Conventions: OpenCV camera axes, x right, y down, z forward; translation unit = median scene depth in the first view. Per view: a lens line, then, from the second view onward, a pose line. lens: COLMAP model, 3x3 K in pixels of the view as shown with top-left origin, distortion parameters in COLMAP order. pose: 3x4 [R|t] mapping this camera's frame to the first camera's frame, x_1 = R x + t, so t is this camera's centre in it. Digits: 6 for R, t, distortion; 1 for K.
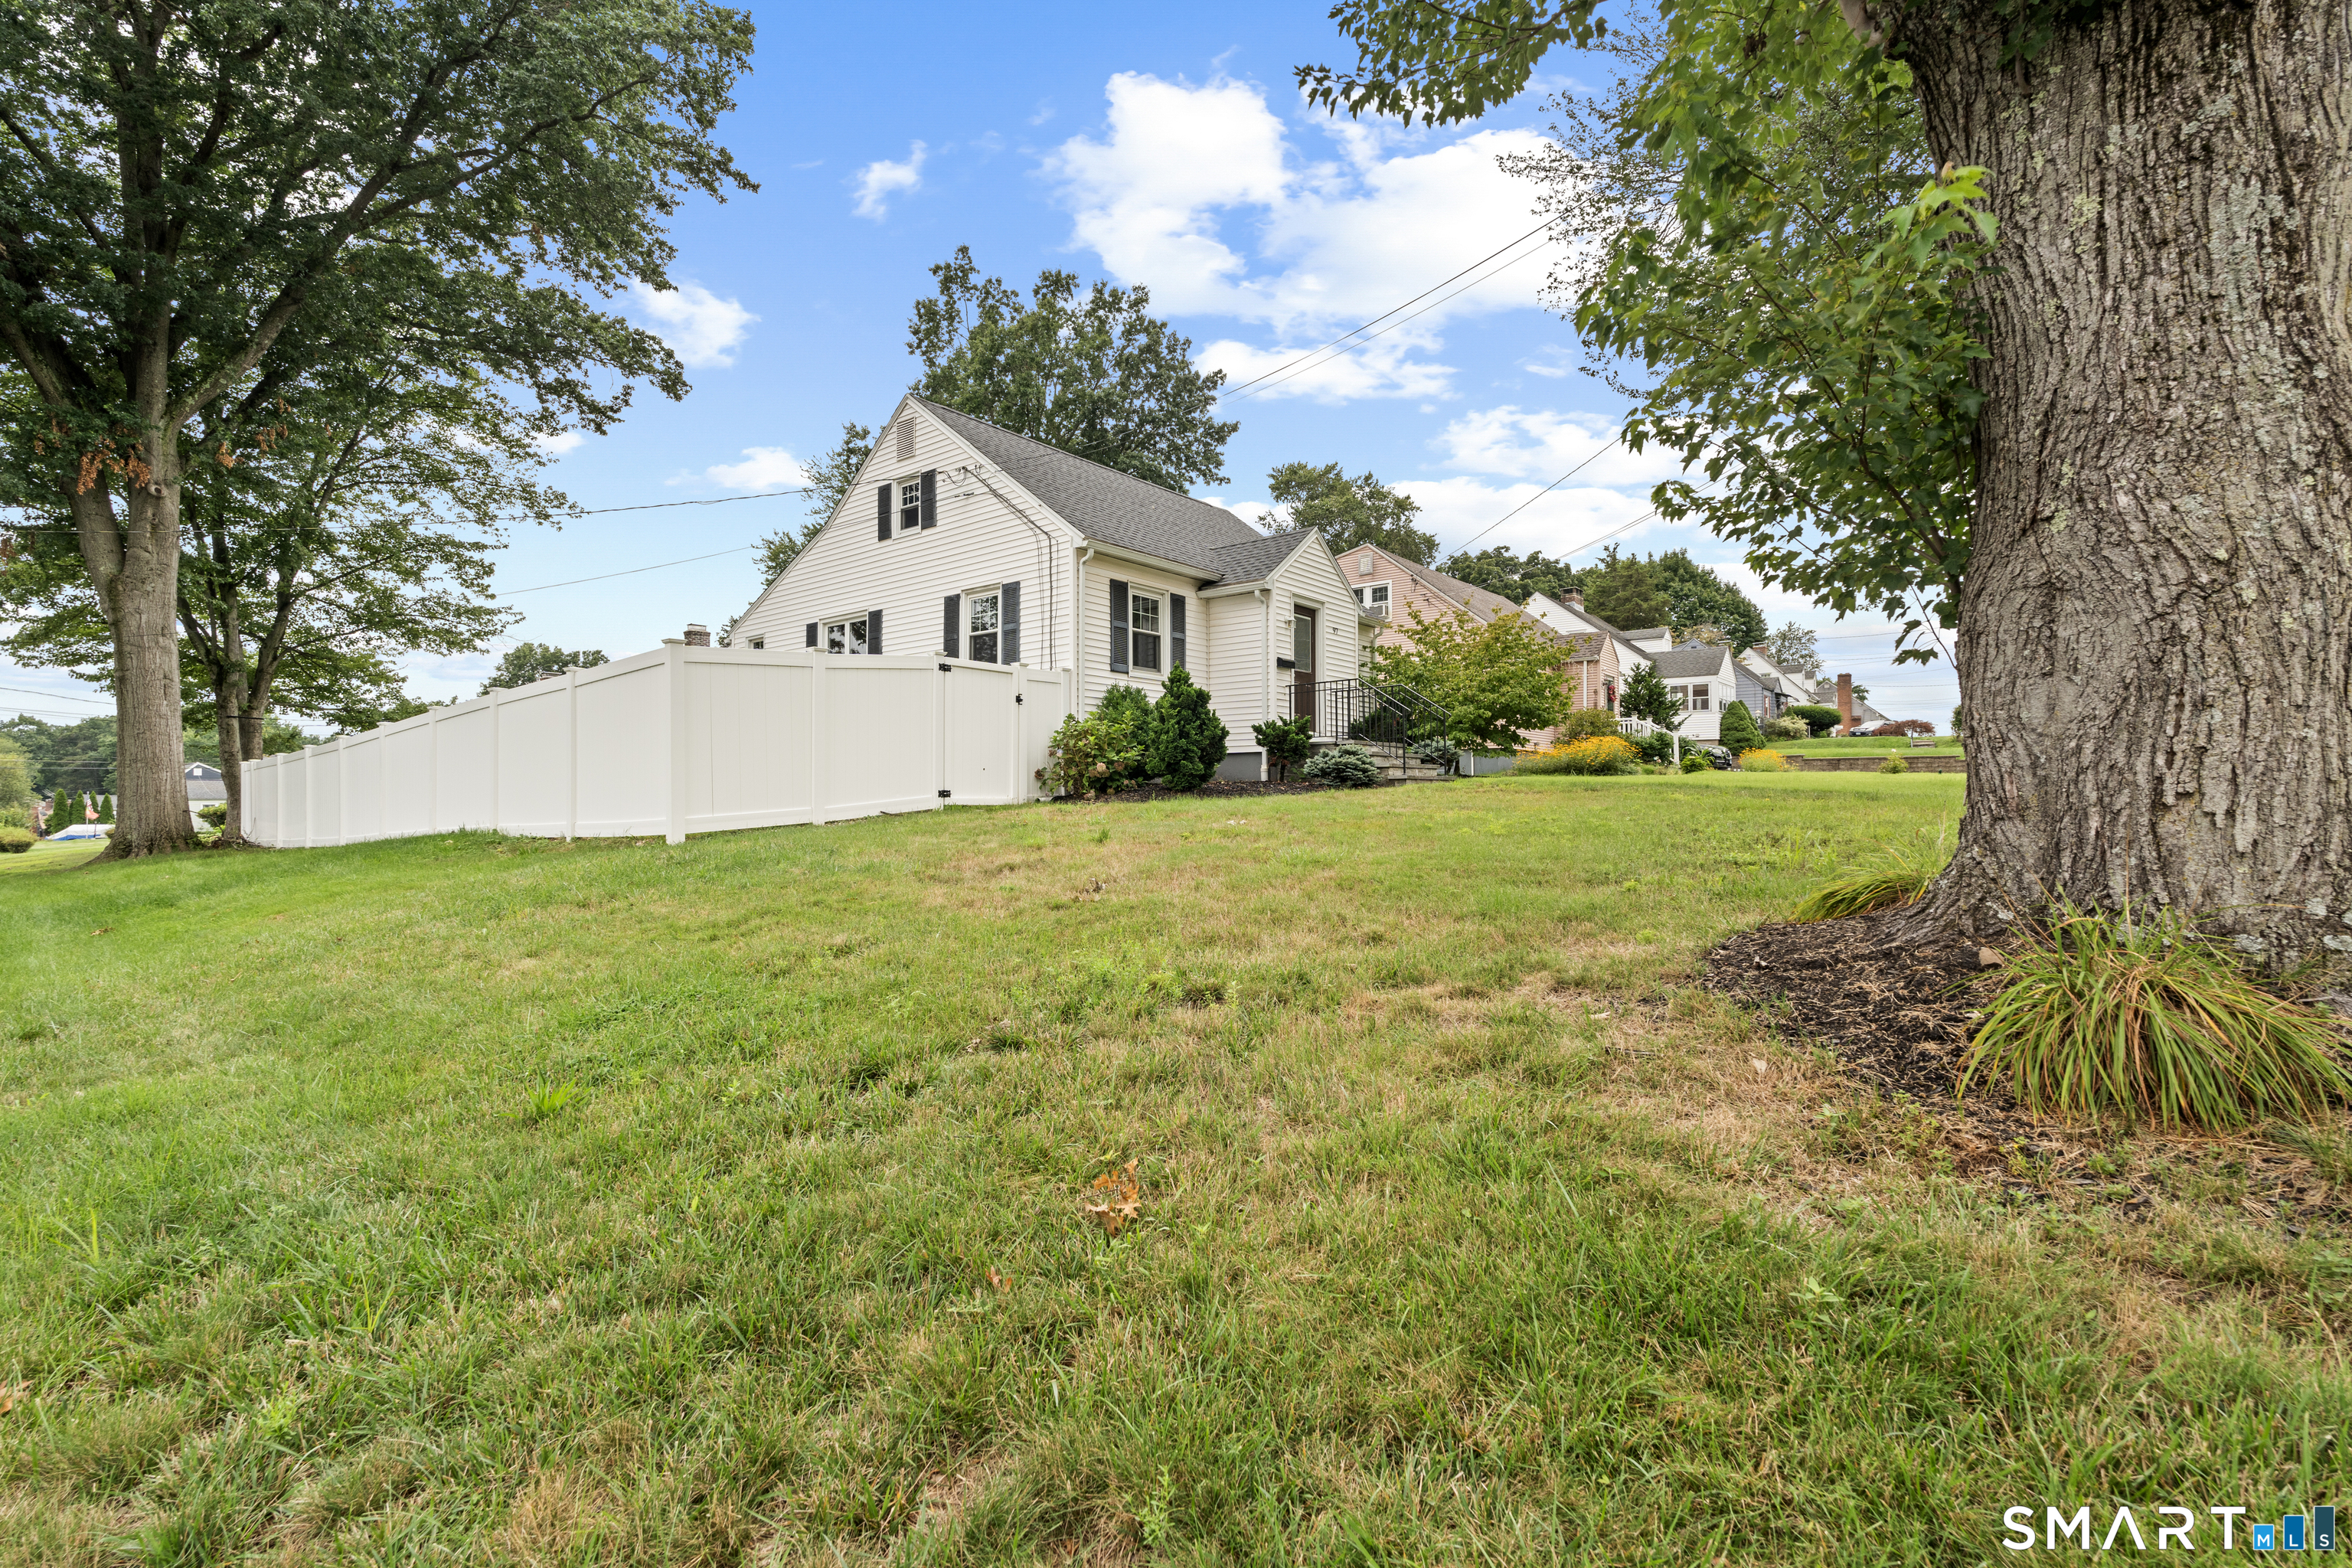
lens RADIAL K [[1033.5, 0, 1165.7], [0, 1033.5, 772.9], [0, 0, 1]] dist [-0.000771, 0.000152]
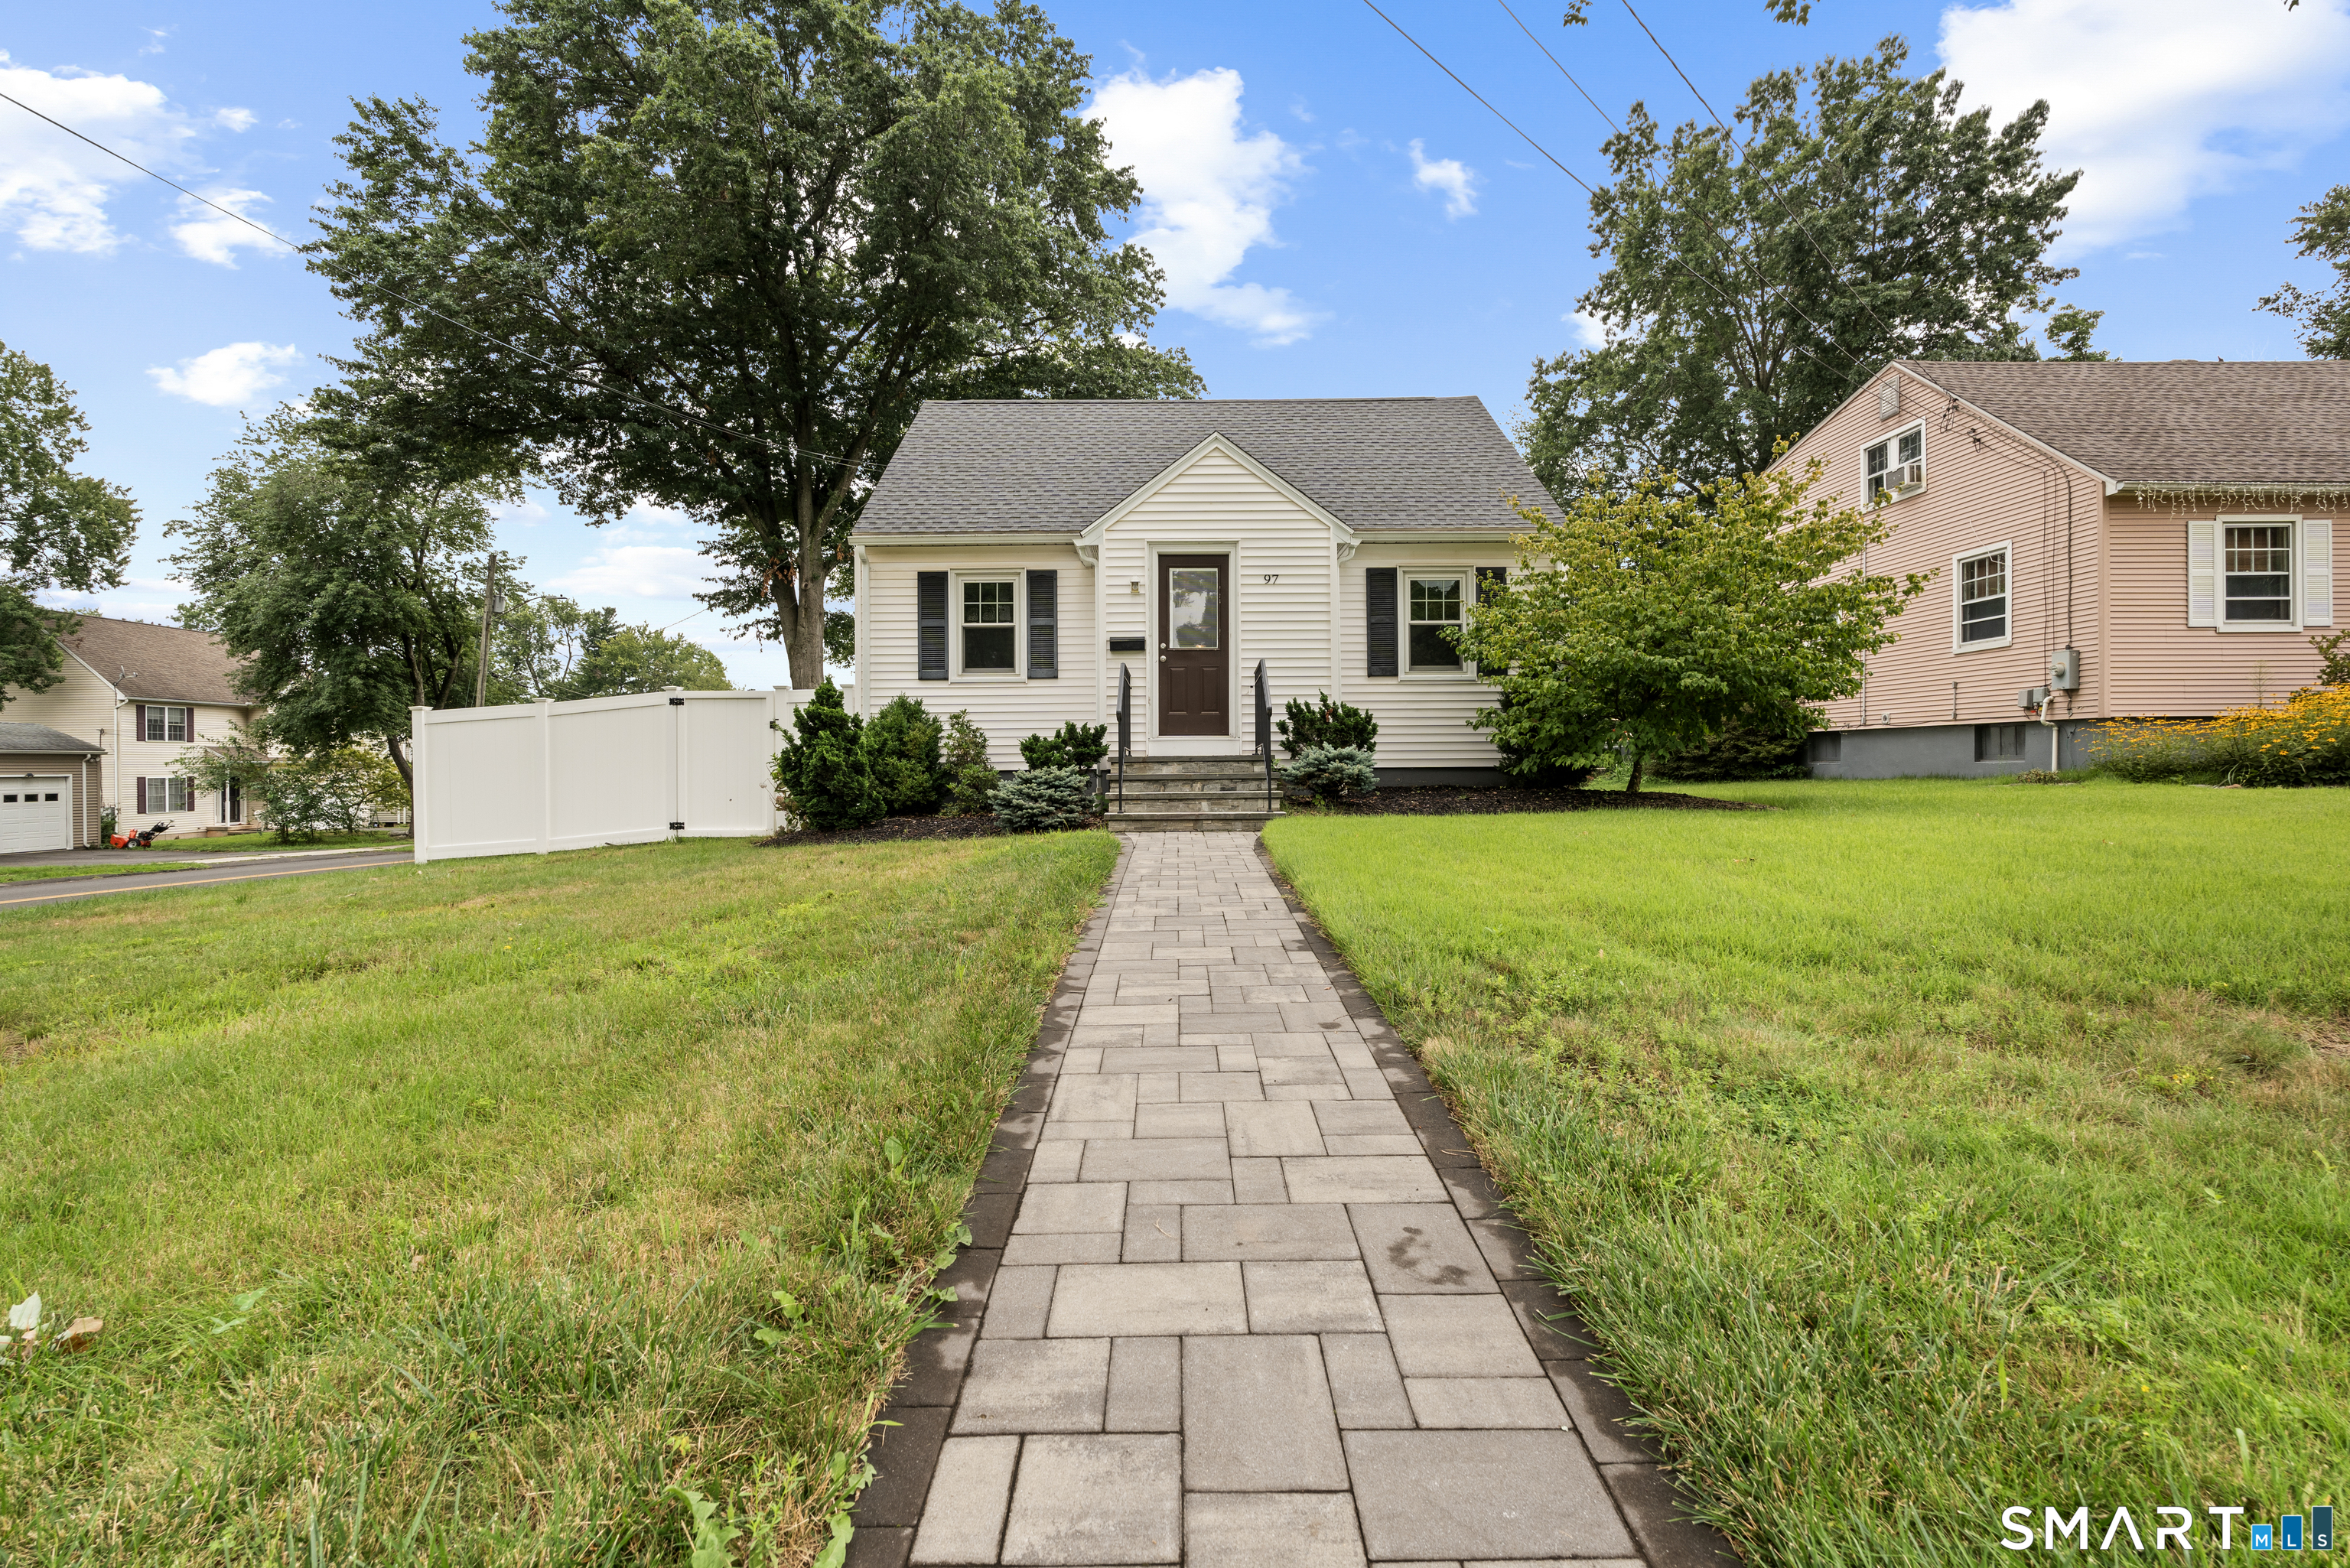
lens RADIAL K [[1032.5, 0, 1164.7], [0, 1032.5, 772.9], [0, 0, 1]] dist [-0.000771, 0.000152]
pose [[0.627265, 0.005741, -0.778785, 0.704434], [0.025430, 0.999289, 0.027849, -0.038568], [0.778390, -0.037273, 0.626673, 0.589473]]
